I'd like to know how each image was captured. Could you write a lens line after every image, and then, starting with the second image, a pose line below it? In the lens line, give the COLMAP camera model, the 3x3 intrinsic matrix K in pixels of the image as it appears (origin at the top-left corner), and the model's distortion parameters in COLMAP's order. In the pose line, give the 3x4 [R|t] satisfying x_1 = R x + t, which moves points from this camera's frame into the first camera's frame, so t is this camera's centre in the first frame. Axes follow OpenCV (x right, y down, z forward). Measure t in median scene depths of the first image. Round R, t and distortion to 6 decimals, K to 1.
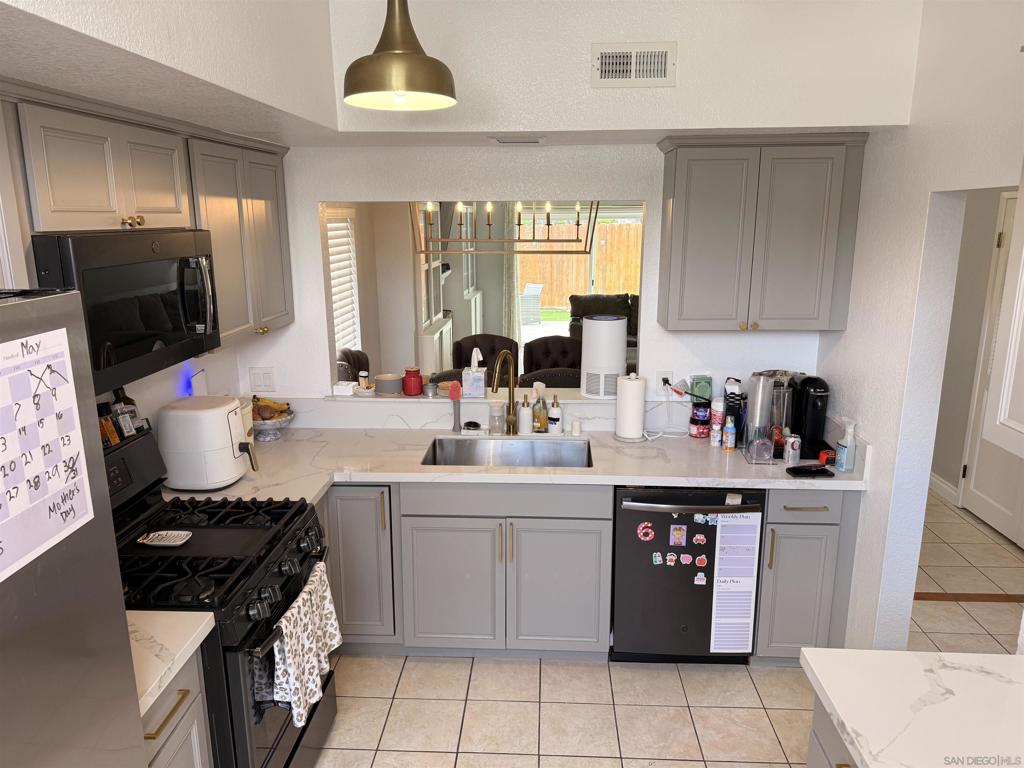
lens RADIAL K [[715.6, 0, 515.1], [0, 715.6, 386.1], [0, 0, 1]] dist [0.030970, -0.031924]
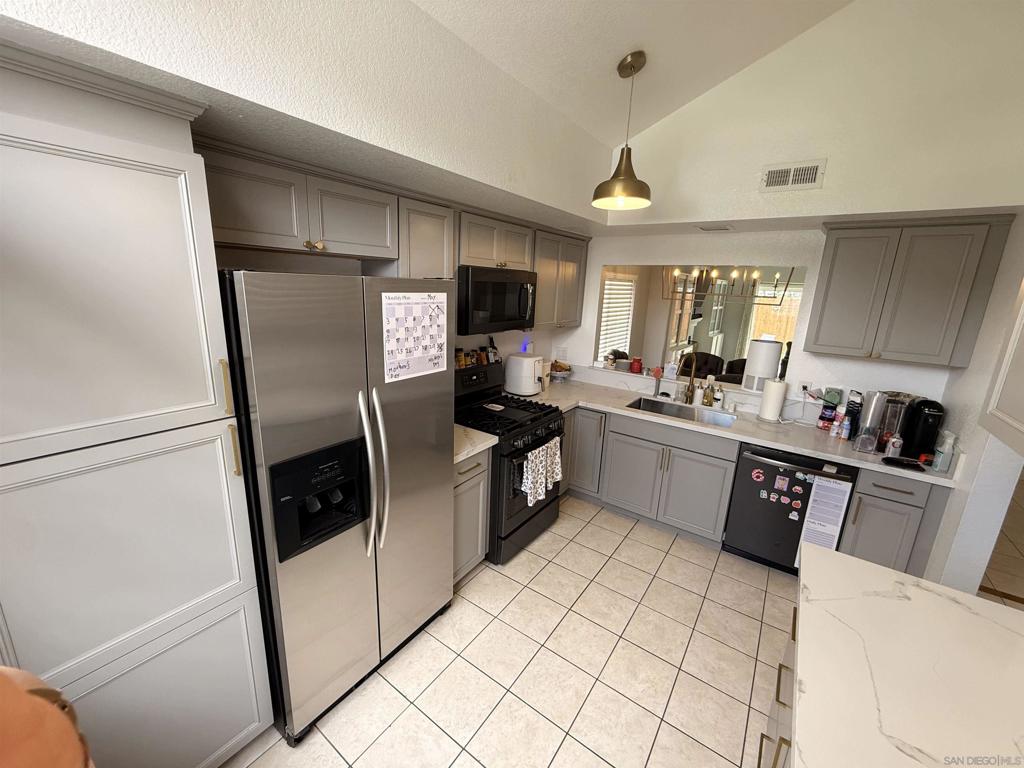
lens RADIAL K [[408.4, 0, 516.0], [0, 408.4, 381.5], [0, 0, 1]] dist [-0.000187, 0.000788]
pose [[0.845003, 0.159970, -0.510274, 0.159945], [-0.164711, 0.985676, 0.036250, 0.056894], [0.508764, 0.053417, 0.859247, -0.048515]]
